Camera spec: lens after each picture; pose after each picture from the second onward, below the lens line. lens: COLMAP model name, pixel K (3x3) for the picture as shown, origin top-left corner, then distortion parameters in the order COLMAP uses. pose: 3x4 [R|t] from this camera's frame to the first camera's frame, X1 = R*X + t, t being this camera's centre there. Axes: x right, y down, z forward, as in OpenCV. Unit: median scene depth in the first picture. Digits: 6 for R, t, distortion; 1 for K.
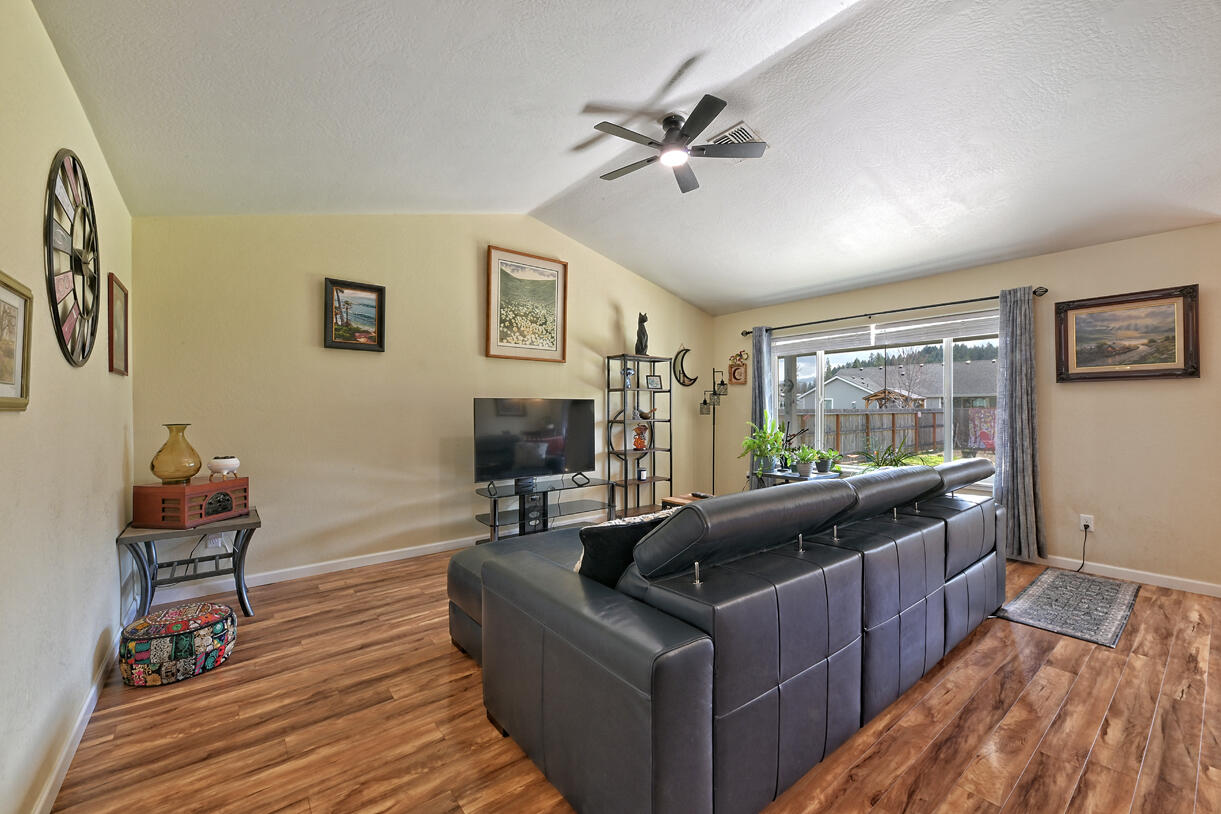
lens RADIAL K [[489.3, 0, 608.2], [0, 489.3, 404.9], [0, 0, 1]] dist [0.000624, -0.001961]
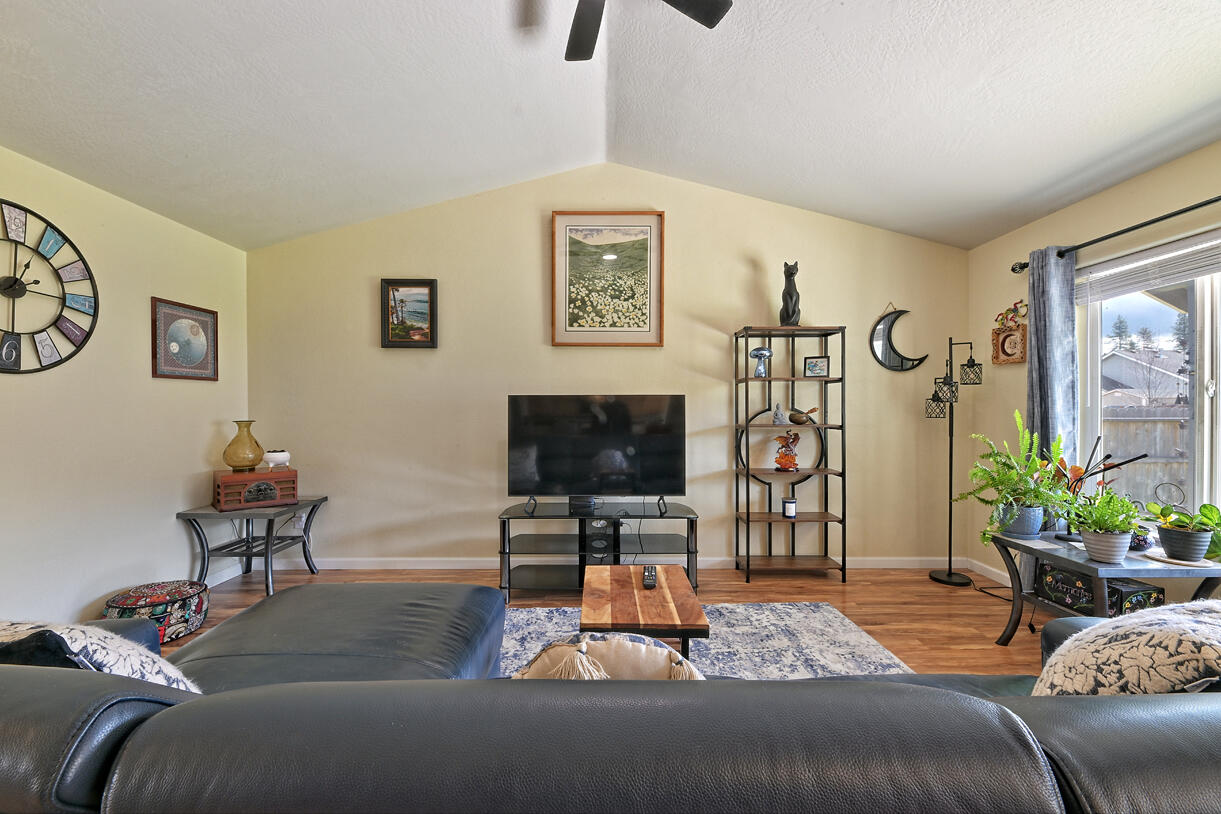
lens RADIAL K [[489.3, 0, 608.1], [0, 489.3, 407.4], [0, 0, 1]] dist [0.000624, -0.001961]
pose [[0.785994, 0.001273, -0.618232, 0.332945], [0.003707, 0.999970, 0.006772, 0.001726], [0.618222, -0.007614, 0.785966, 0.388720]]
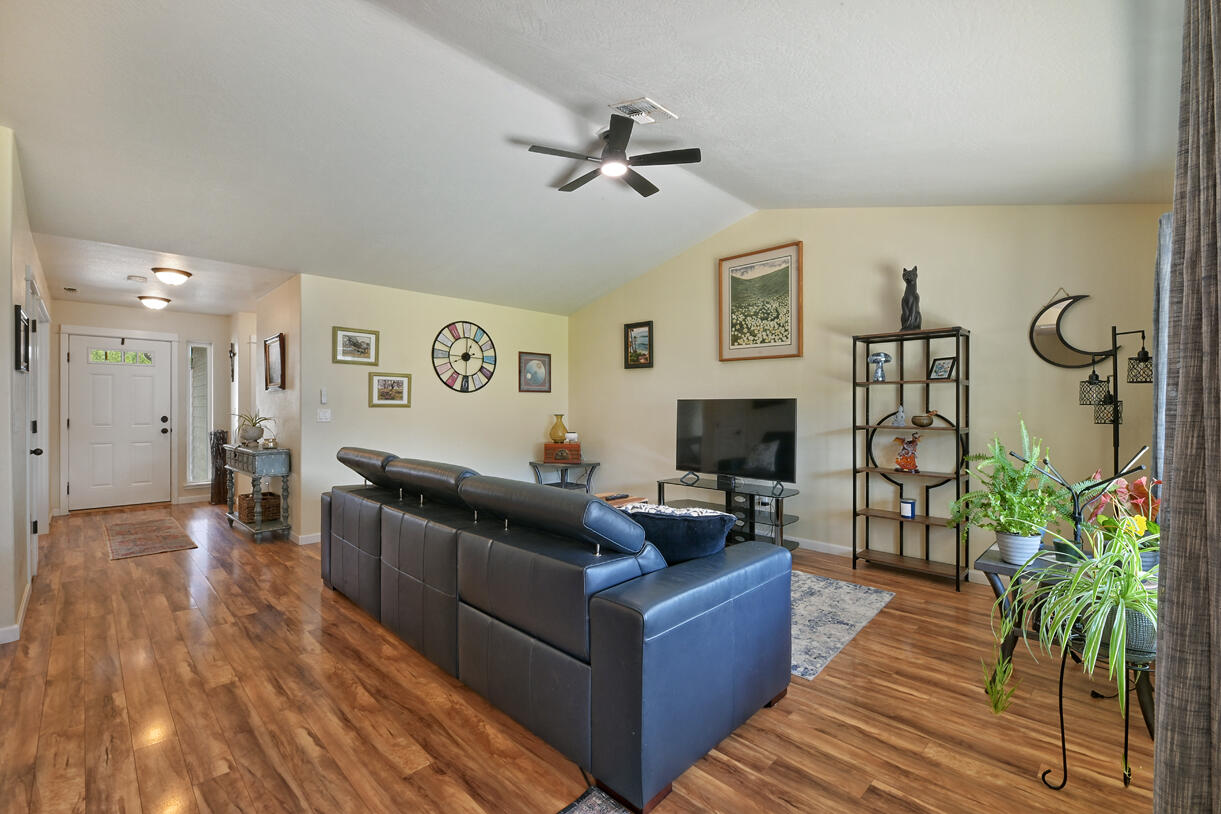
lens RADIAL K [[526.2, 0, 609.1], [0, 526.2, 409.8], [0, 0, 1]] dist [-0.000502, -0.000967]
pose [[0.119612, 0.006868, -0.992797, 0.863484], [0.000197, 0.999976, 0.006942, 0.001888], [0.992821, -0.001026, 0.119608, 0.593283]]
